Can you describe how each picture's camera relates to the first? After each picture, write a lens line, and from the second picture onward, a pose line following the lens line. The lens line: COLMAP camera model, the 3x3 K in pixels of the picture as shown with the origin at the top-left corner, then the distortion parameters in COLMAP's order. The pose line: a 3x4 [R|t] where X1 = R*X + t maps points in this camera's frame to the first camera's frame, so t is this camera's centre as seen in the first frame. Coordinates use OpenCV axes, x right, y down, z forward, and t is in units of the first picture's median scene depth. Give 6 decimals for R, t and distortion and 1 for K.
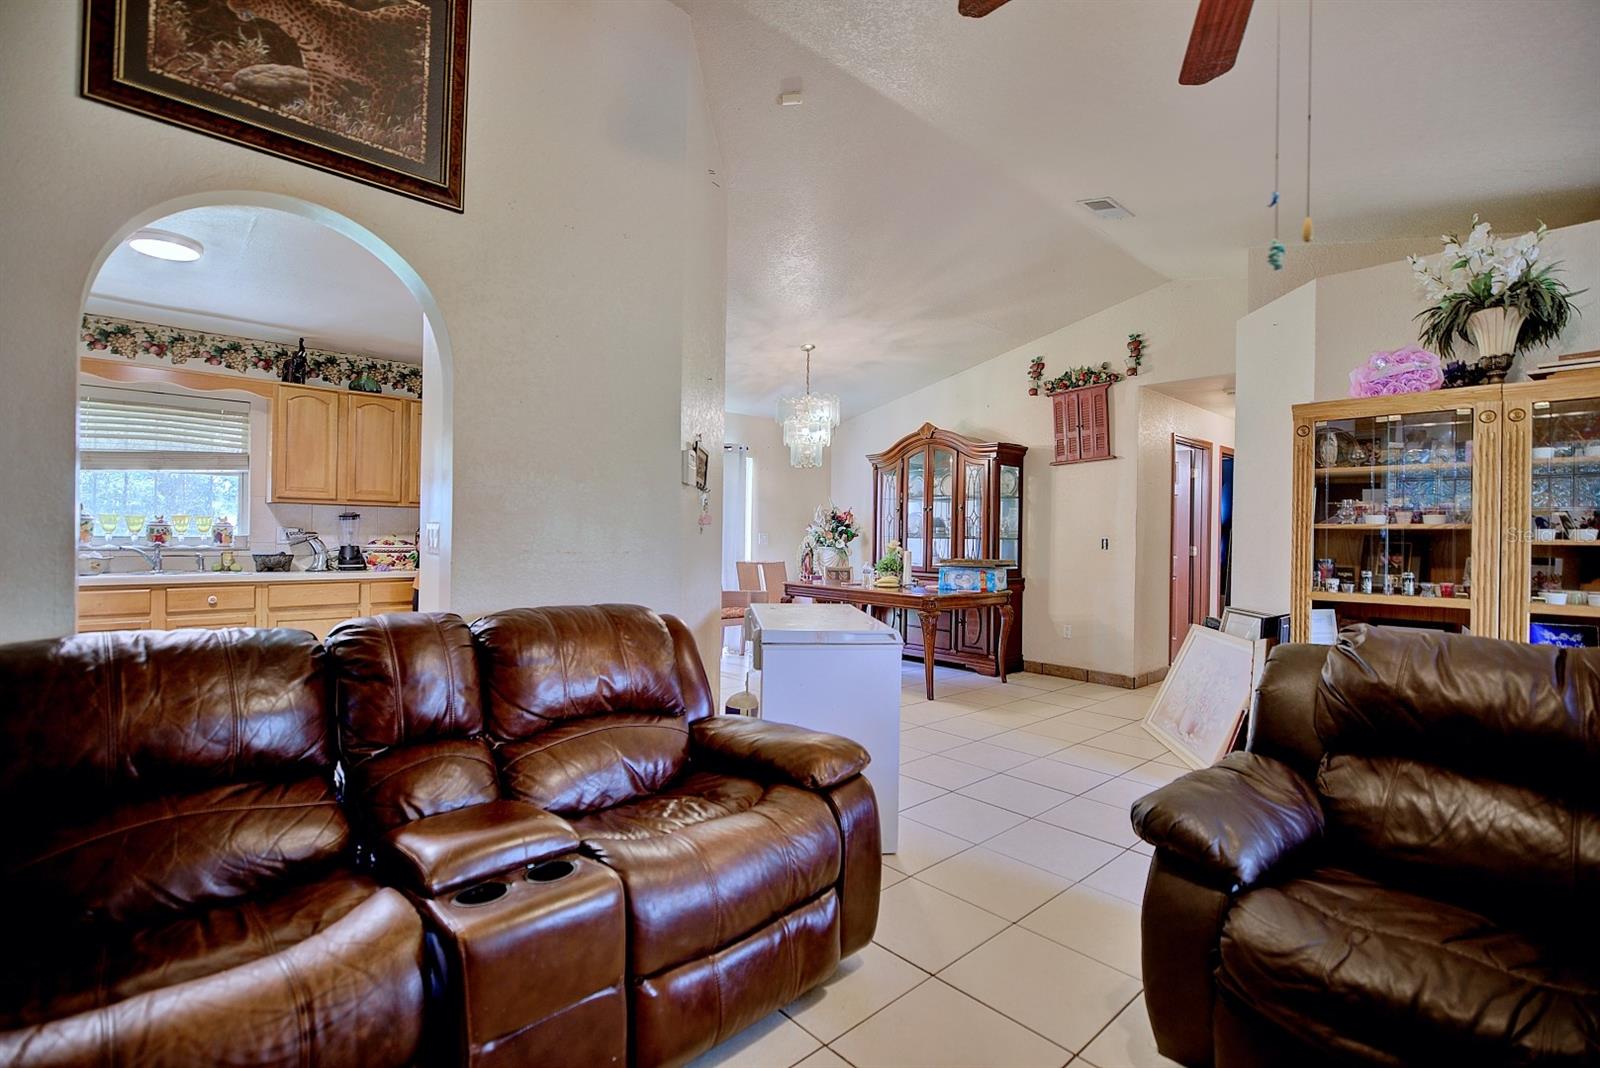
lens RADIAL K [[730.4, 0, 802.4], [0, 730.4, 533.3], [0, 0, 1]] dist [-0.002296, -0.001075]
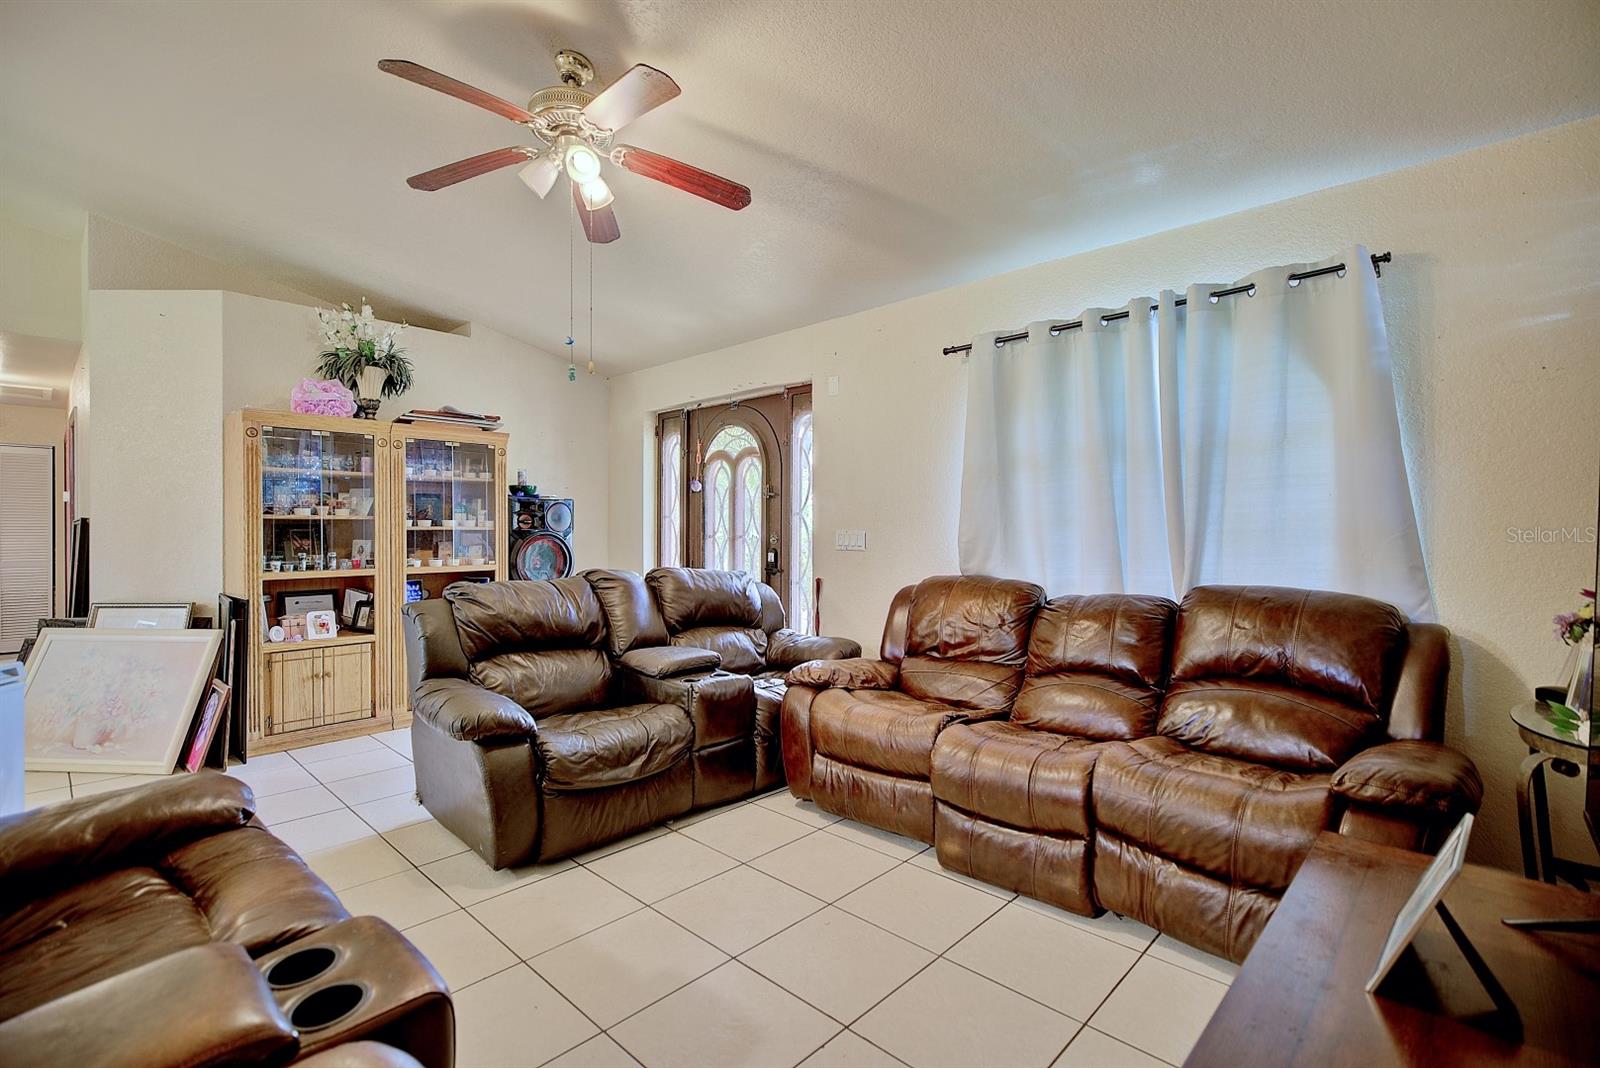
lens RADIAL K [[730.4, 0, 795.4], [0, 730.4, 534.8], [0, 0, 1]] dist [-0.002296, -0.001075]
pose [[-0.070159, -0.017405, 0.997384, -0.336252], [0.000794, 0.999846, 0.017503, -0.000307], [-0.997536, 0.002020, -0.070134, 0.160574]]
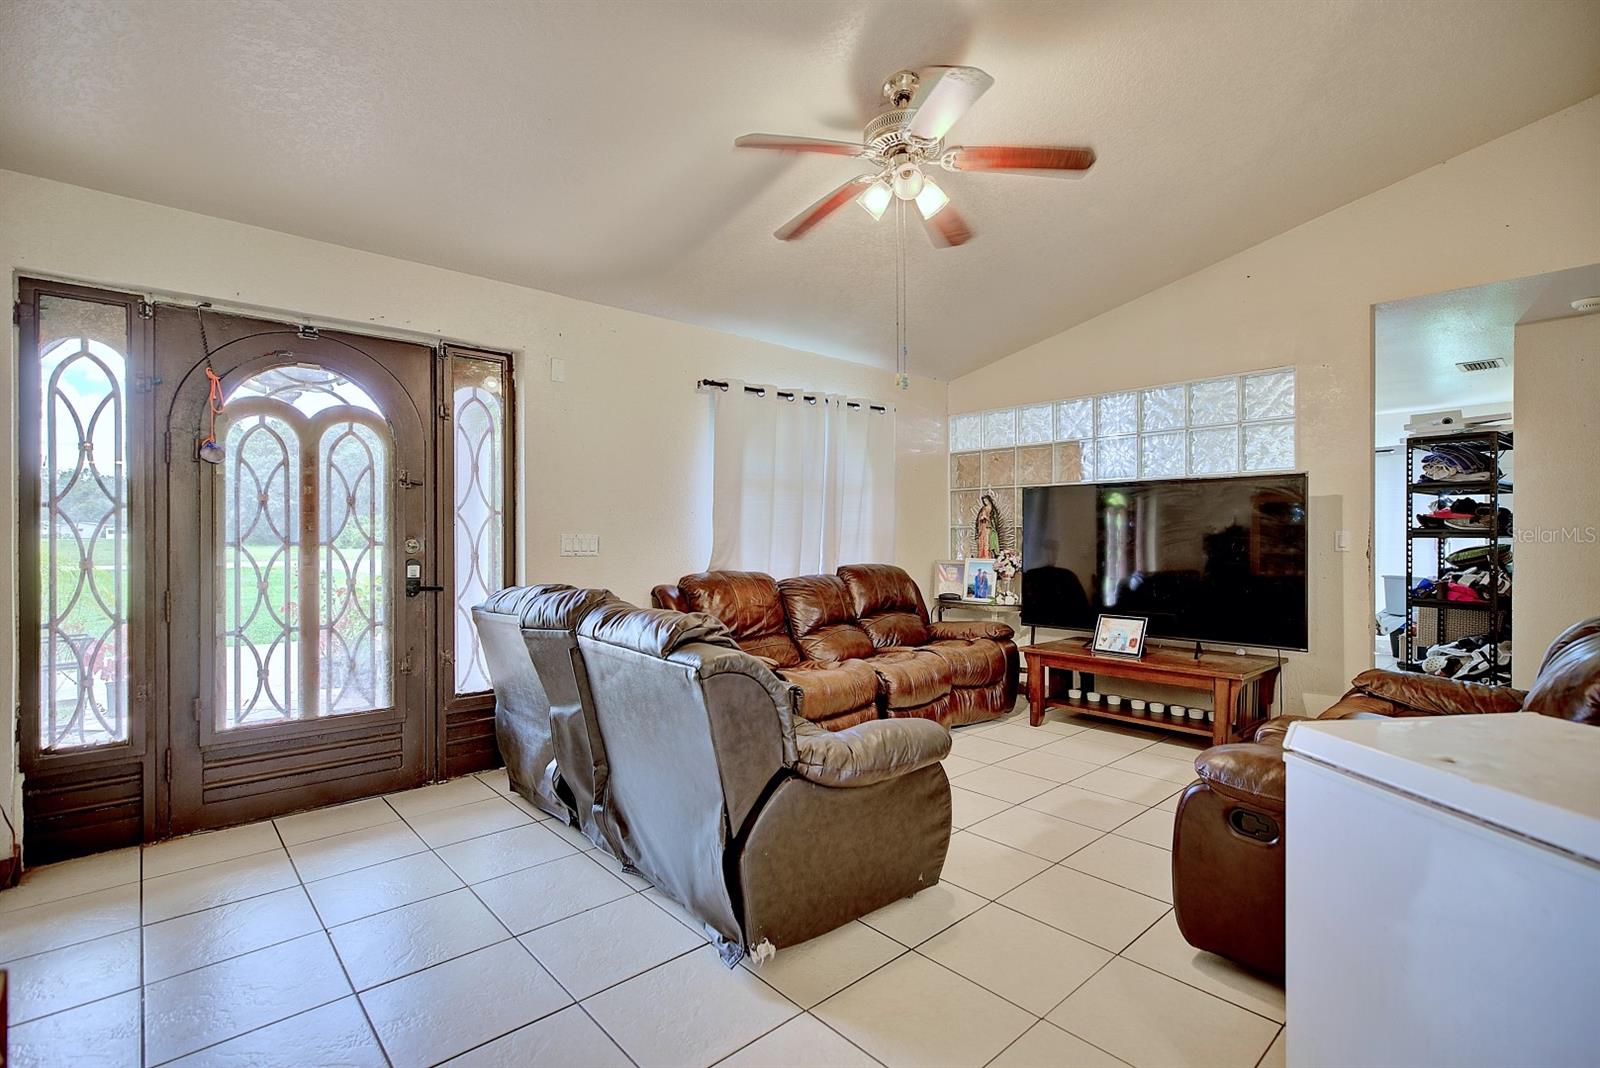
lens RADIAL K [[730.4, 0, 798.0], [0, 730.4, 539.5], [0, 0, 1]] dist [-0.002296, -0.001075]
pose [[-0.999935, -0.008523, 0.007584, 0.234947], [-0.008528, 0.999963, -0.000663, 0.013010], [-0.007578, -0.000727, -0.999971, 0.780698]]
